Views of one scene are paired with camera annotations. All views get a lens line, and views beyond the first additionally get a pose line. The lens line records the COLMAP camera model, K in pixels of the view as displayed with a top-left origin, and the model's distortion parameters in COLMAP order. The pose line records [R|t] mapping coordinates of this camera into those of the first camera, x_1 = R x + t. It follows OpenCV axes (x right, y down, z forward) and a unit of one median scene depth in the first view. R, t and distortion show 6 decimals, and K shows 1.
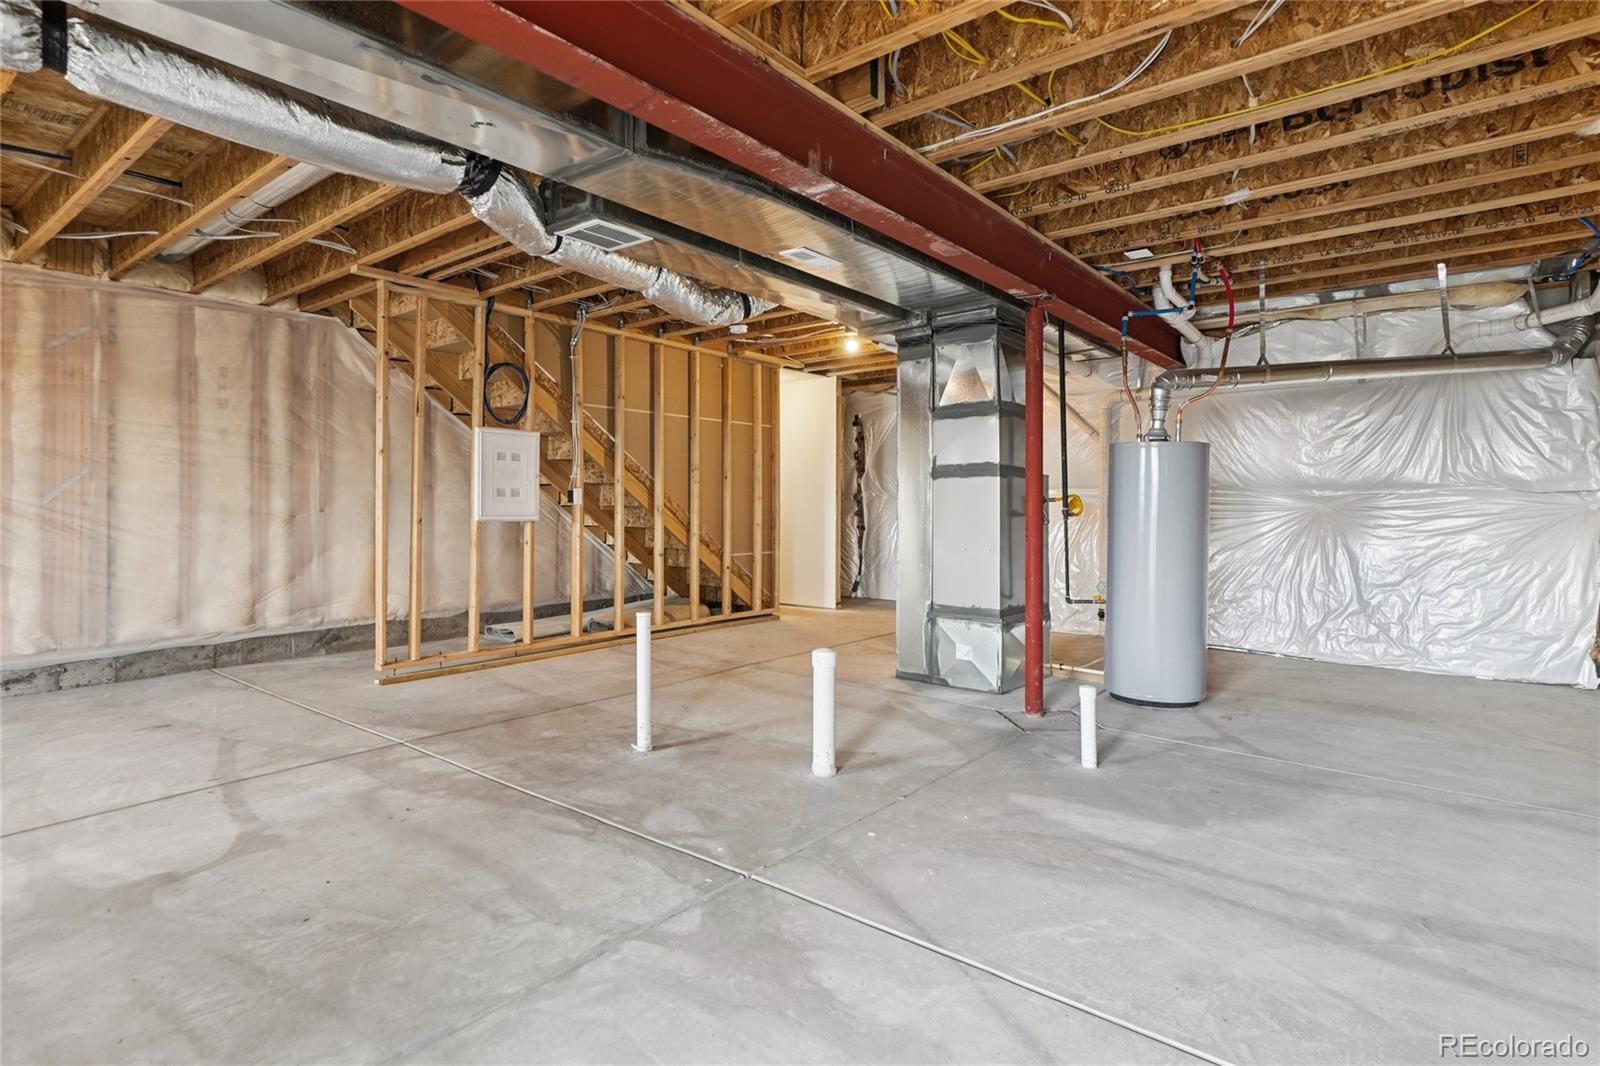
lens RADIAL K [[825.0, 0, 791.3], [0, 825.0, 510.5], [0, 0, 1]] dist [-0.000700, 0.012500]
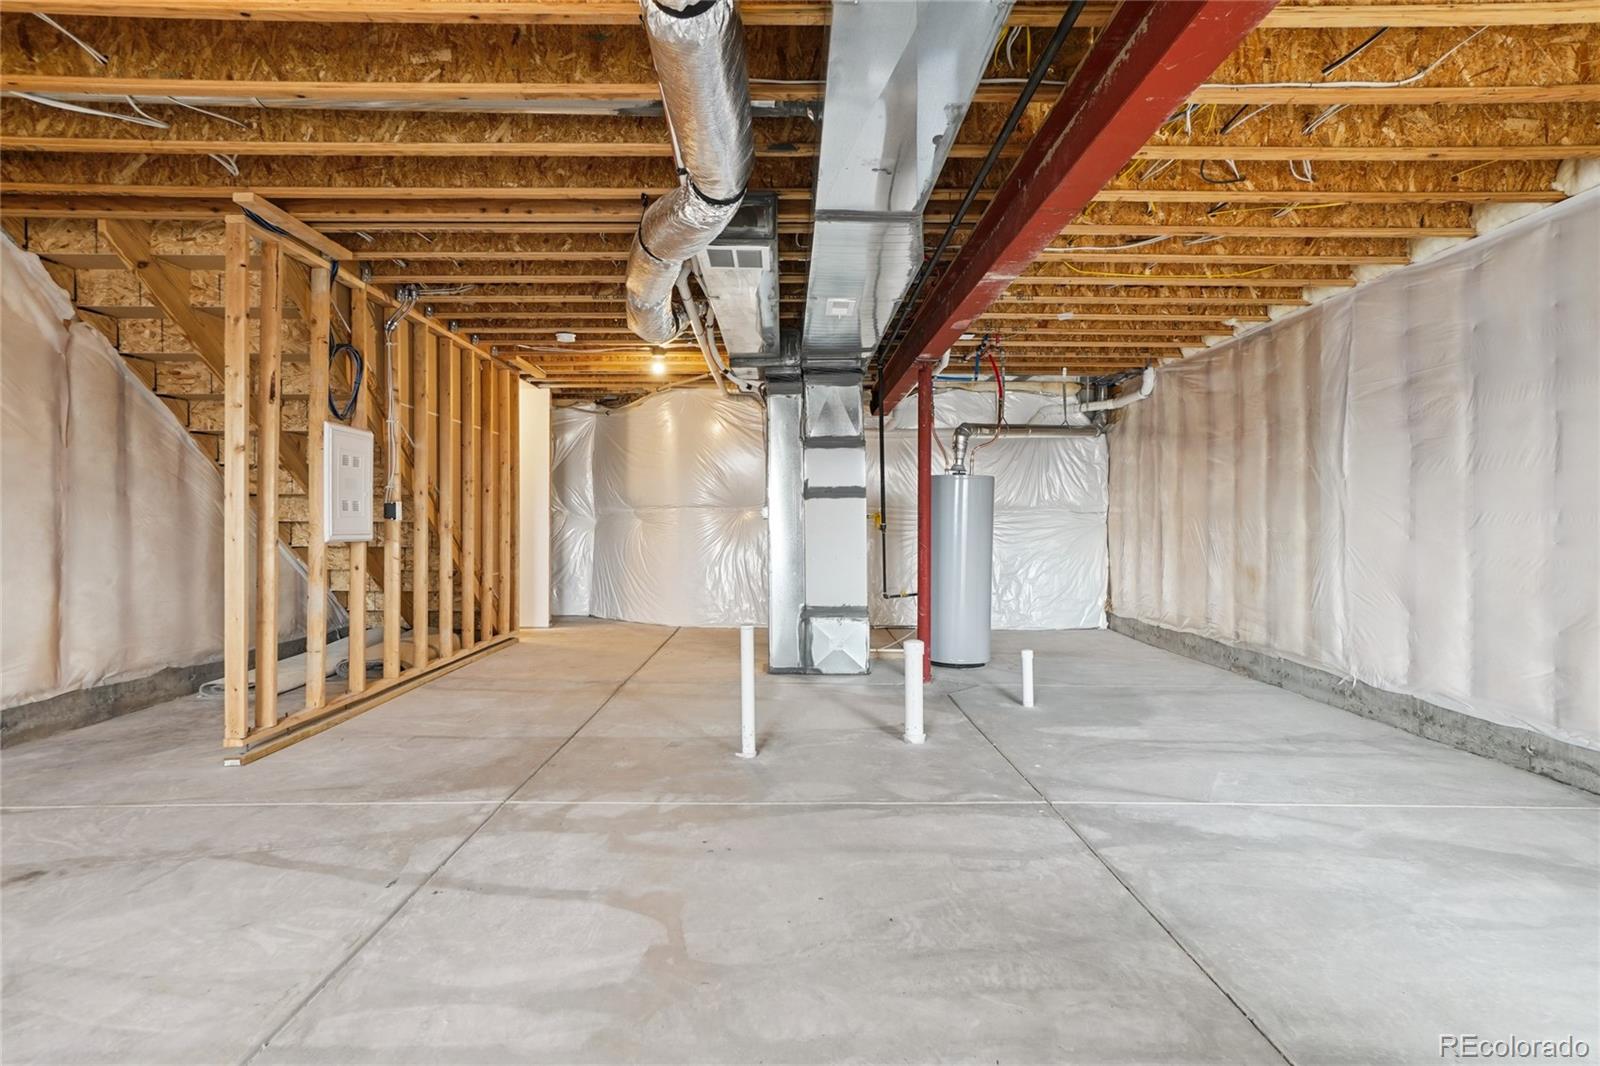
lens RADIAL K [[815.6, 0, 796.6], [0, 815.6, 528.7], [0, 0, 1]] dist [-0.002689, 0.013546]
pose [[0.770587, -0.006382, 0.637303, -0.837055], [0.003843, 0.999978, 0.005367, -0.003494], [-0.637323, -0.001687, 0.770595, 0.177851]]
